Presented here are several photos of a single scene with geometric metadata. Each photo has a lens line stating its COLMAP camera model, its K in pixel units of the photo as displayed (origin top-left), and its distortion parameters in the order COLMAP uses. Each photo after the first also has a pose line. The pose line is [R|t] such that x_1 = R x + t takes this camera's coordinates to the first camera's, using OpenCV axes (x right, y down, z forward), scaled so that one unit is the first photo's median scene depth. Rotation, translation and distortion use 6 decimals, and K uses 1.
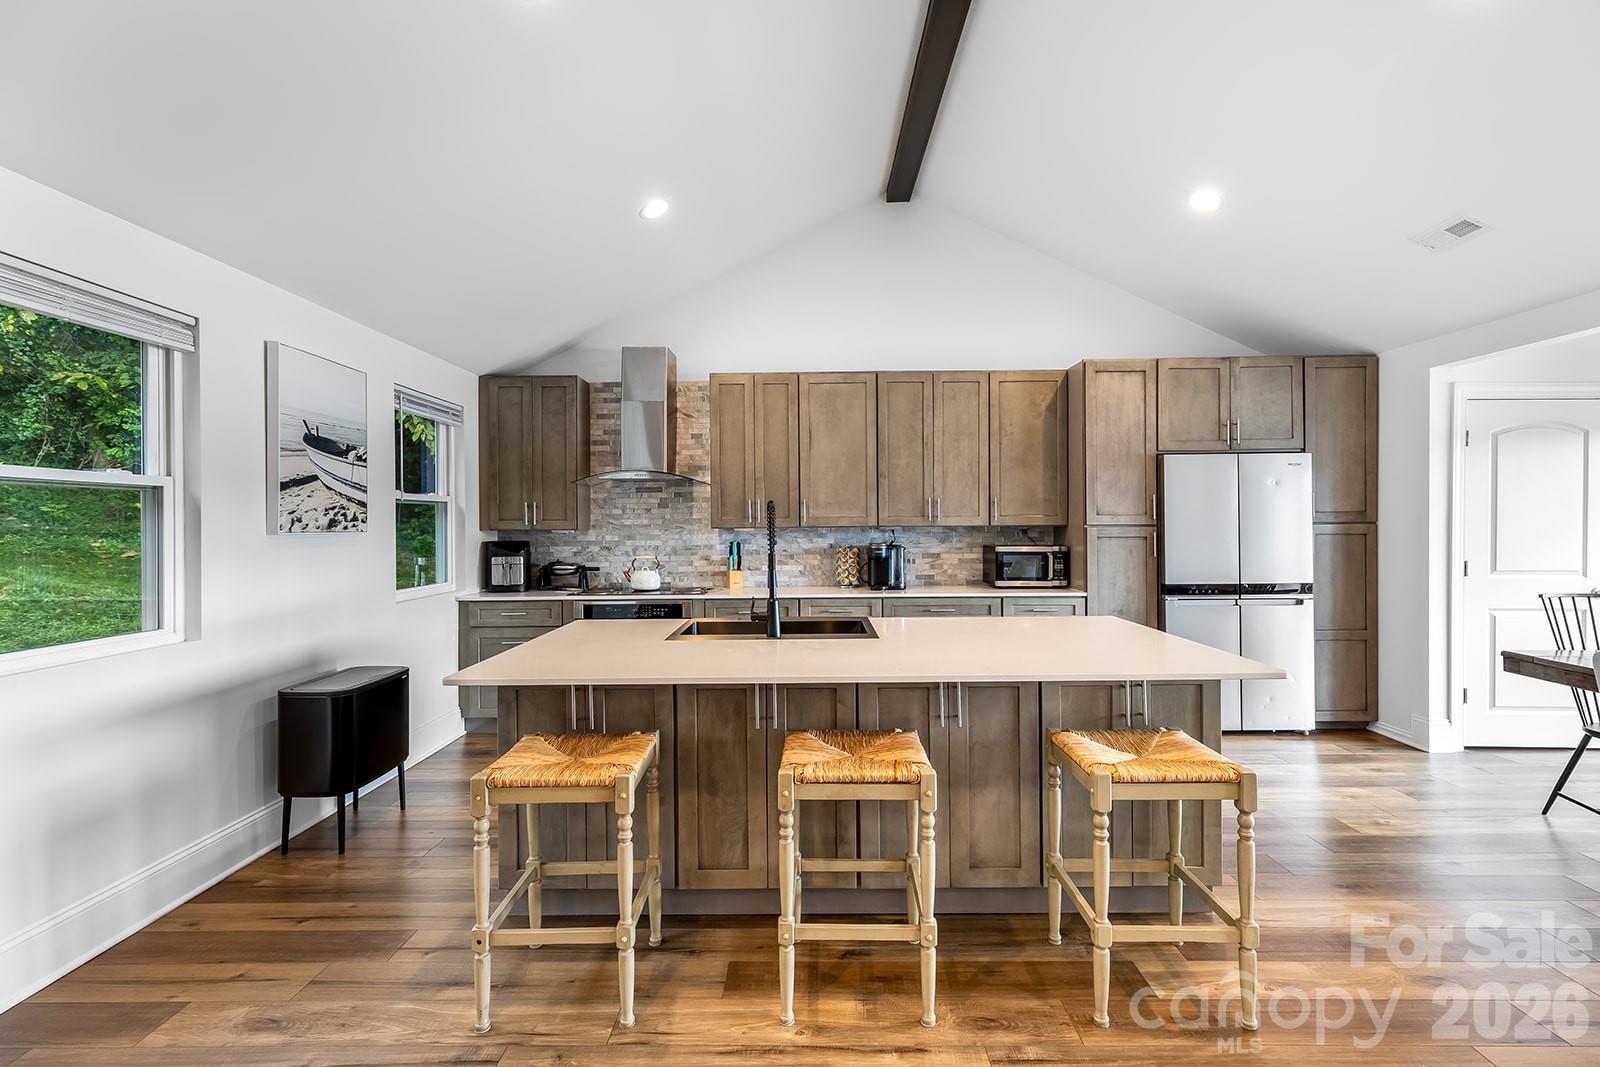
lens RADIAL K [[721.7, 0, 808.7], [0, 721.7, 528.5], [0, 0, 1]] dist [0.008791, 0.000202]
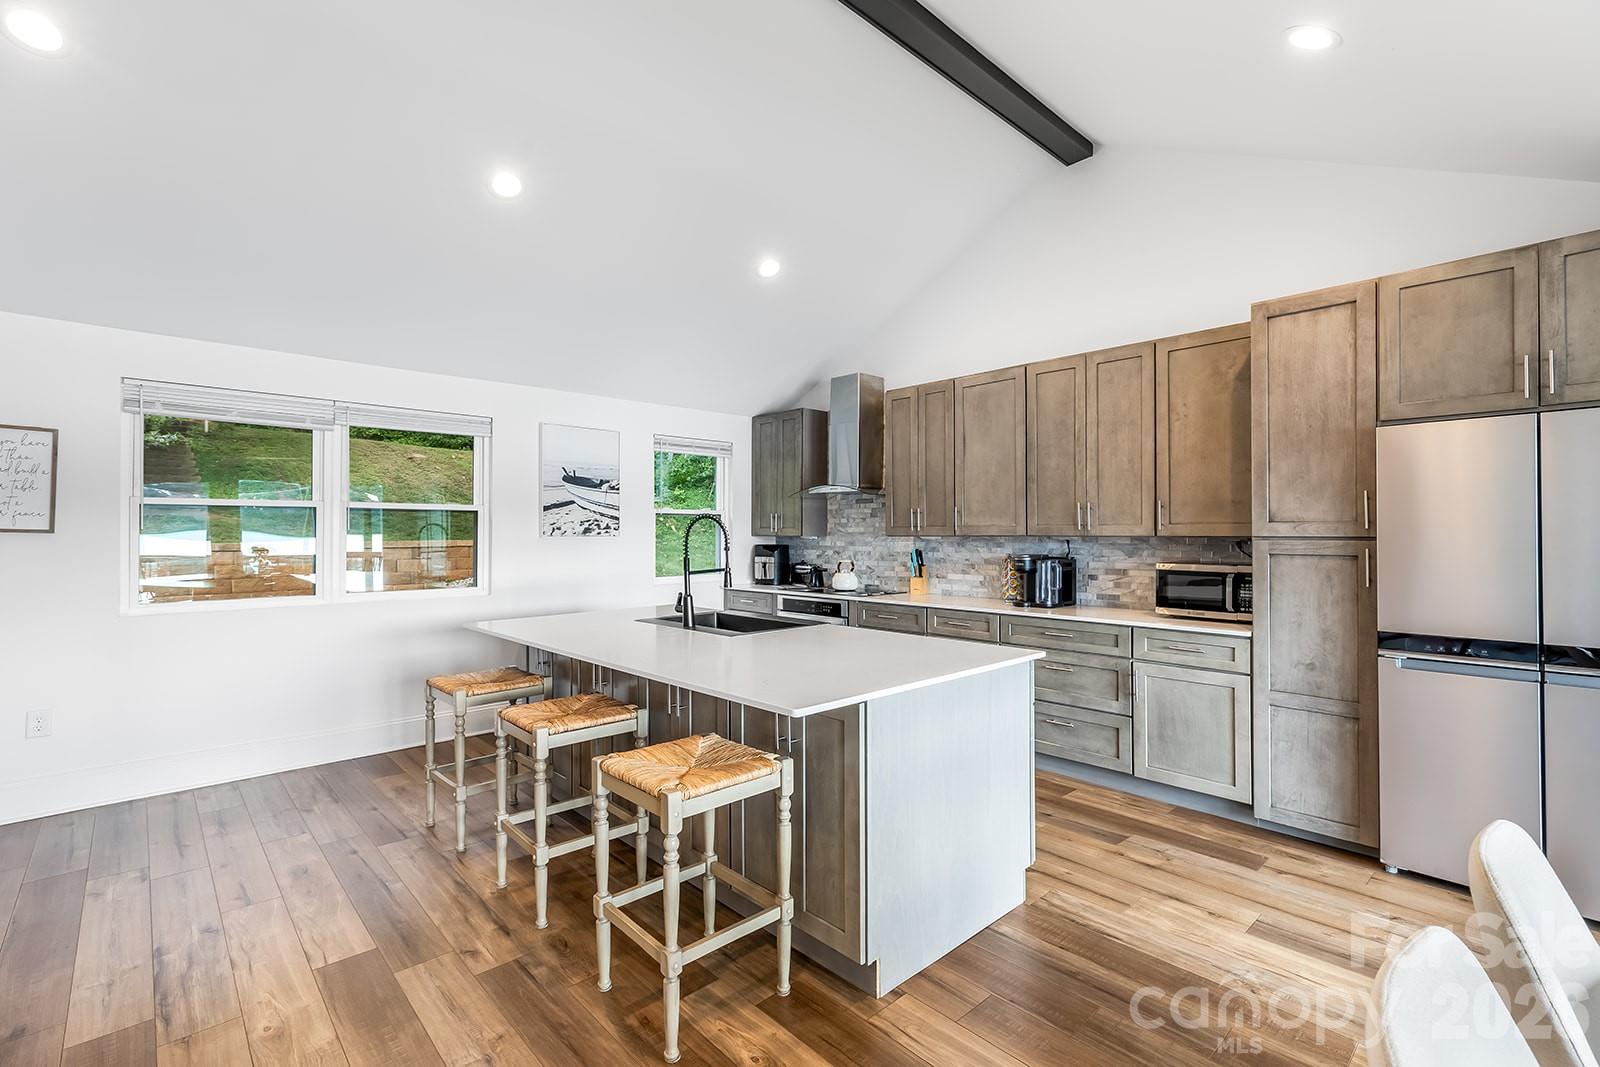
lens RADIAL K [[721.7, 0, 808.7], [0, 721.7, 528.5], [0, 0, 1]] dist [0.008791, 0.000202]
pose [[0.688918, 0.002097, -0.724837, 0.600190], [-0.008181, 0.999955, -0.004882, -0.005806], [0.724794, 0.009293, 0.688903, 0.194760]]
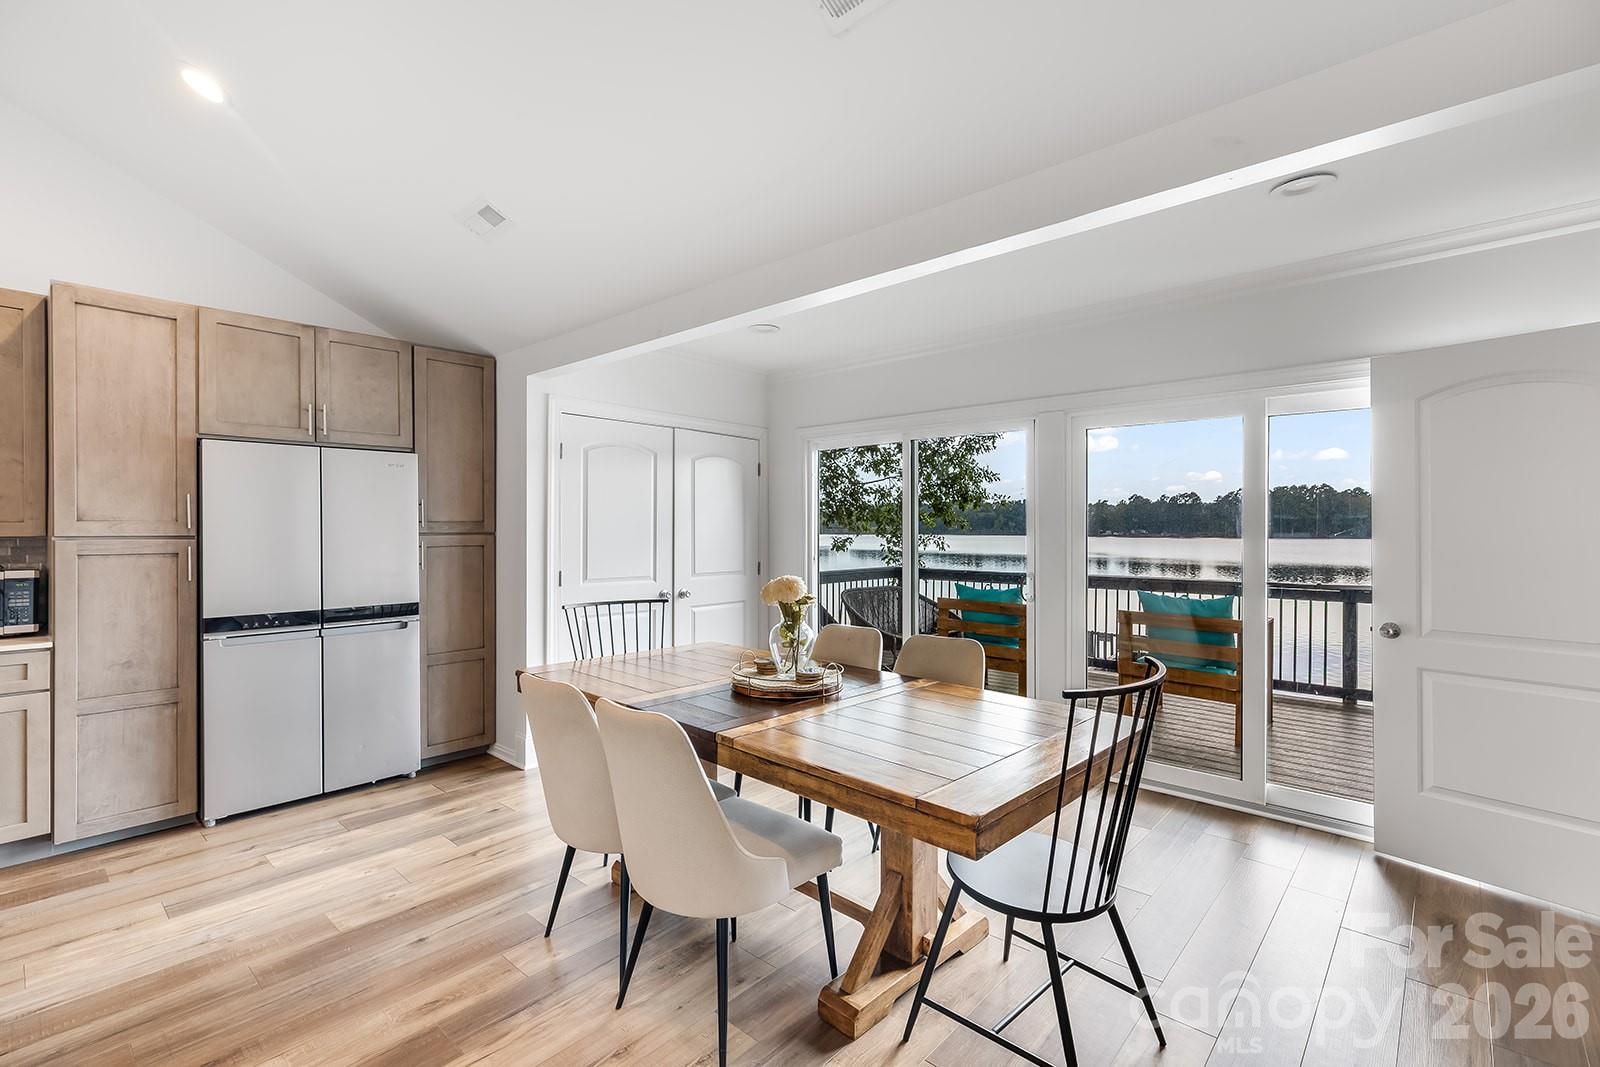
lens RADIAL K [[711.5, 0, 813.9], [0, 711.5, 528.9], [0, 0, 1]] dist [-0.000442, 0.000045]
pose [[0.655139, 0.005489, 0.755488, 0.349445], [0.005226, 0.999917, -0.011797, -0.000731], [-0.755490, 0.011677, 0.655056, 0.073033]]
